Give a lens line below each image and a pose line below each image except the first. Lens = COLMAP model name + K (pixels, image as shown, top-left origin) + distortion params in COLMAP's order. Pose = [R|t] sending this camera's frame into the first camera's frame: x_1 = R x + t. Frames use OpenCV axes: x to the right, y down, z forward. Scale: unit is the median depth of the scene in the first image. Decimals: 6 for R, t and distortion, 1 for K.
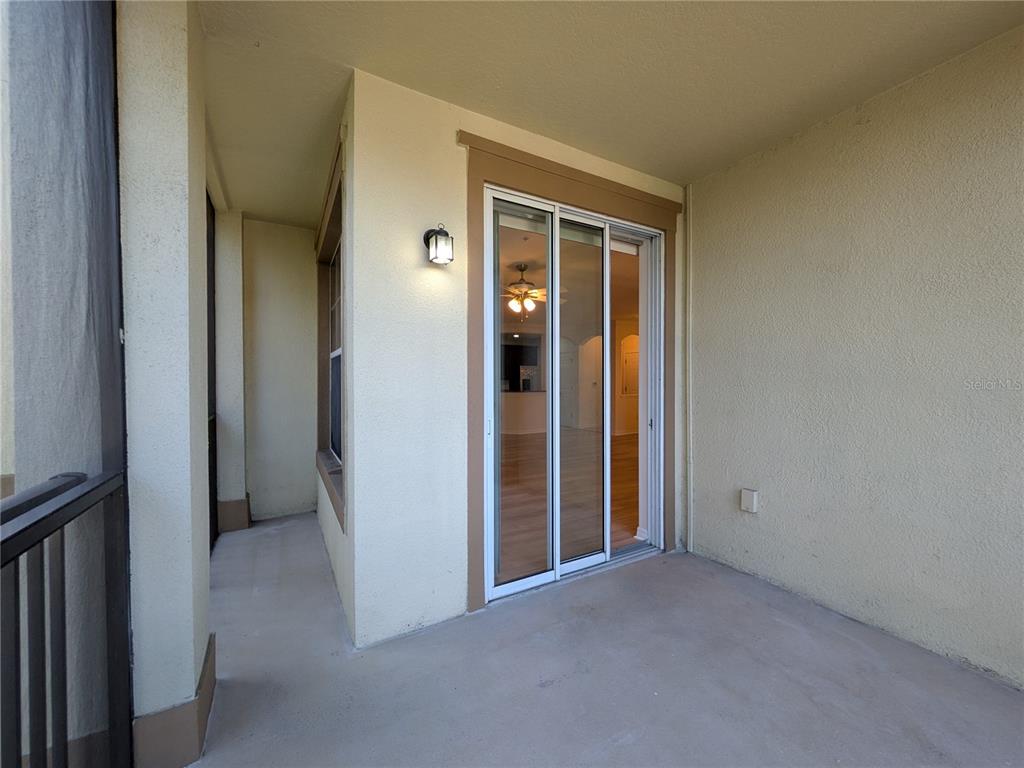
lens RADIAL K [[403.5, 0, 511.1], [0, 403.5, 385.0], [0, 0, 1]] dist [-0.001378, 0.000034]
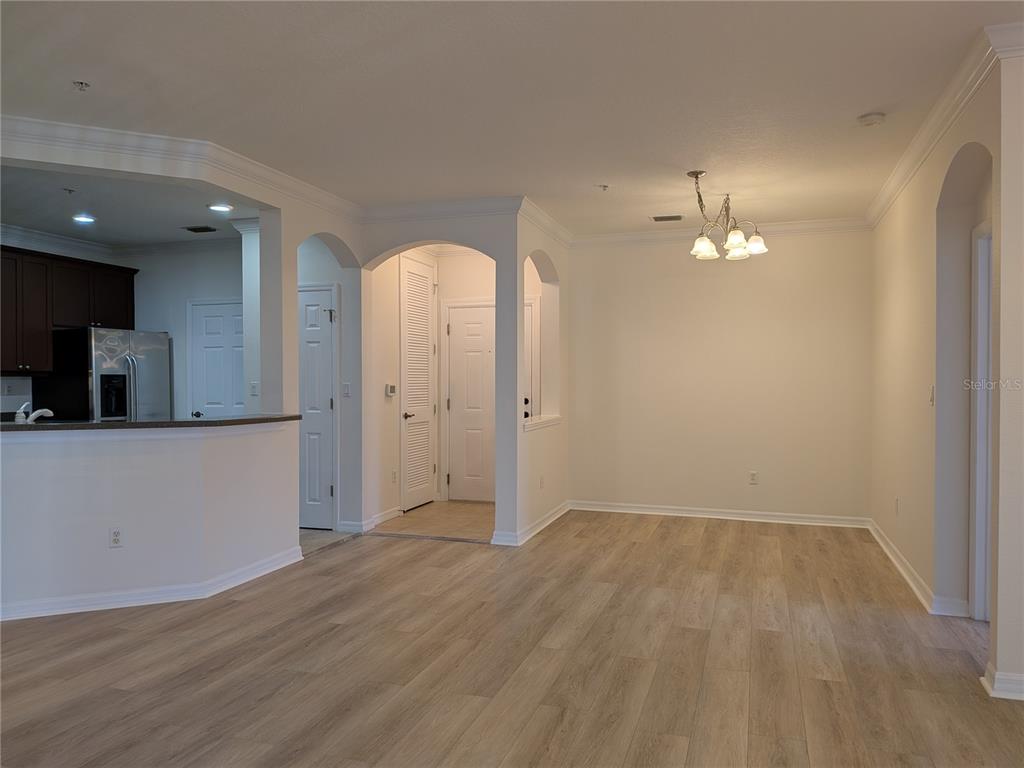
lens RADIAL K [[733.8, 0, 519.9], [0, 733.8, 388.2], [0, 0, 1]] dist [0.074563, -0.124650]
pose [[0.740013, -0.003820, 0.672581, -0.108361], [0.006833, 0.999975, -0.001838, -0.002340], [-0.672557, 0.005956, 0.740021, 0.415782]]
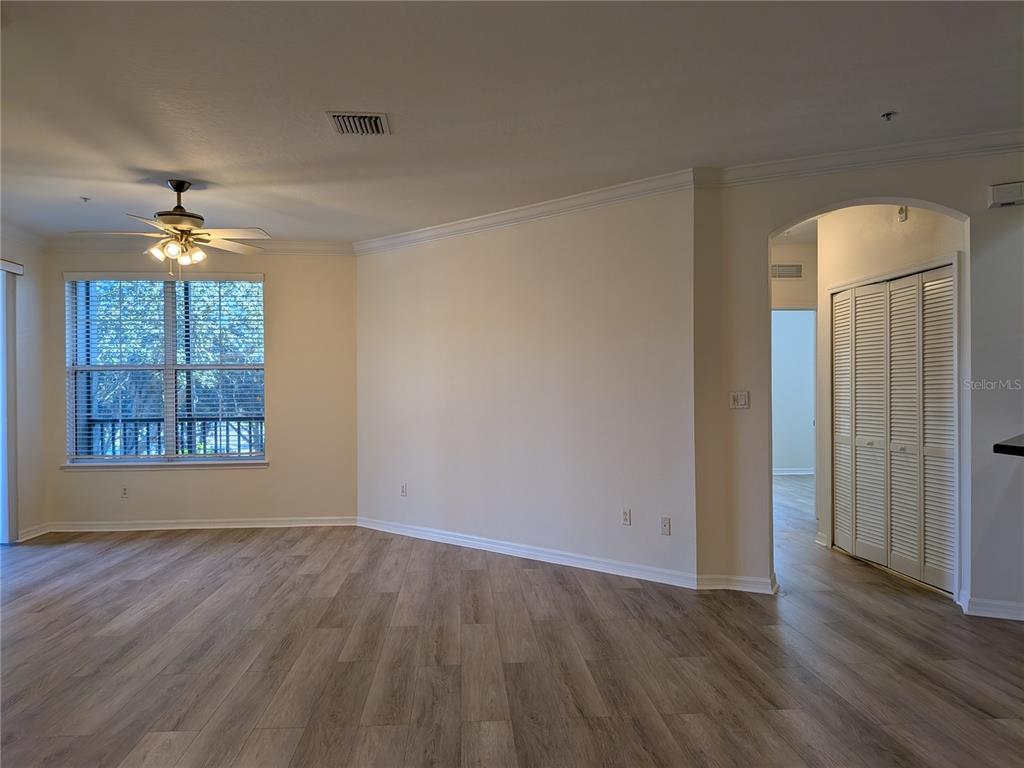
lens RADIAL K [[734.4, 0, 508.0], [0, 734.4, 389.9], [0, 0, 1]] dist [0.078182, -0.130030]
pose [[-0.441966, 0.004405, -0.897021, 0.296793], [-0.000300, 0.999987, 0.005058, -0.007391], [0.897032, 0.002505, -0.441959, 0.725756]]
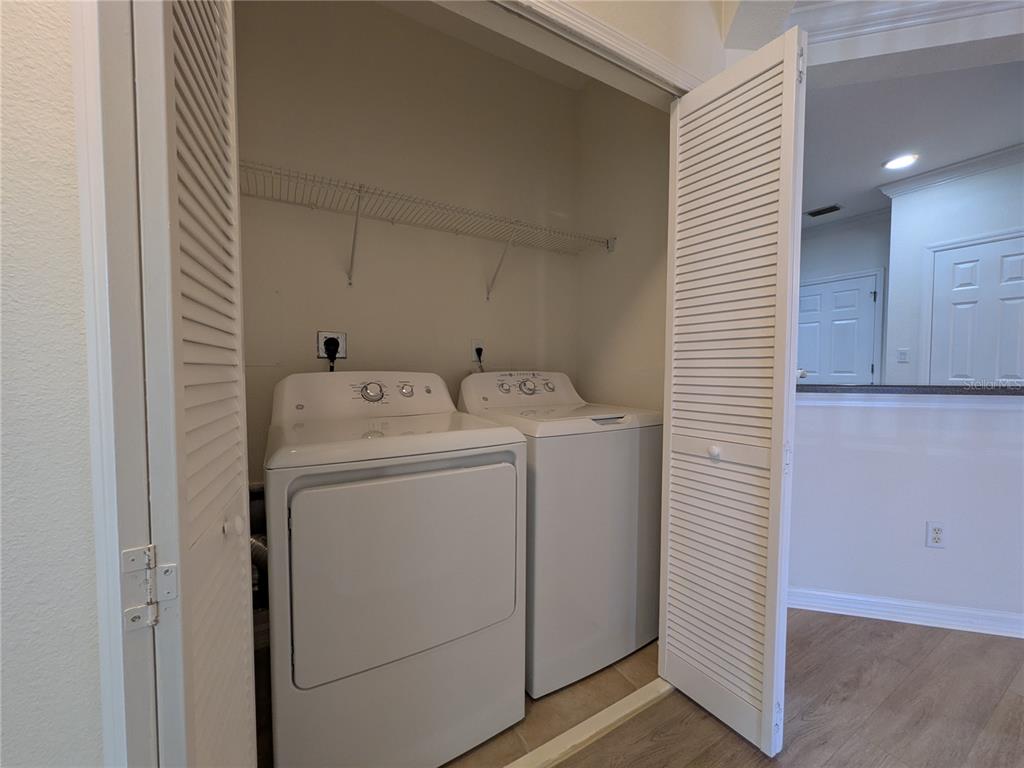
lens RADIAL K [[403.5, 0, 511.1], [0, 403.5, 385.0], [0, 0, 1]] dist [-0.001378, 0.000034]
pose [[0.999974, -0.002038, 0.006930, -0.166994], [0.001797, 0.999401, 0.034557, 0.005862], [-0.006996, -0.034543, 0.999379, 0.648725]]
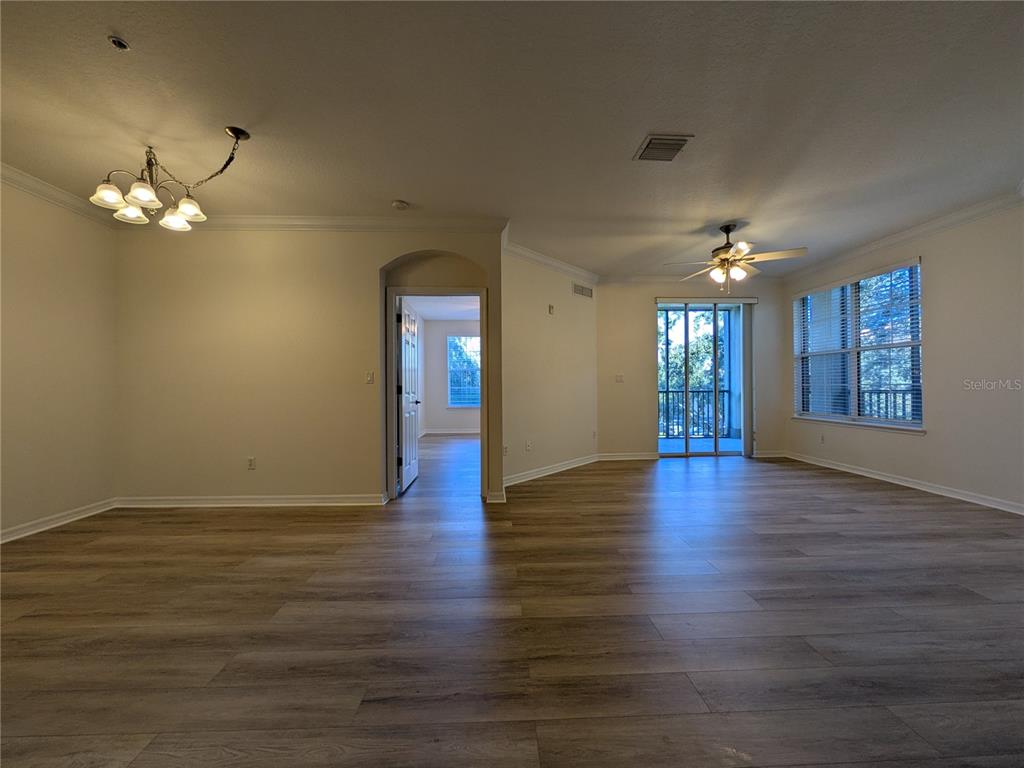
lens RADIAL K [[403.5, 0, 511.1], [0, 403.5, 385.0], [0, 0, 1]] dist [-0.001378, 0.000034]
pose [[-0.886451, 0.007544, 0.462761, 0.019887], [0.012257, 0.999899, 0.007178, 0.006631], [-0.462660, 0.012035, -0.886454, 0.762325]]
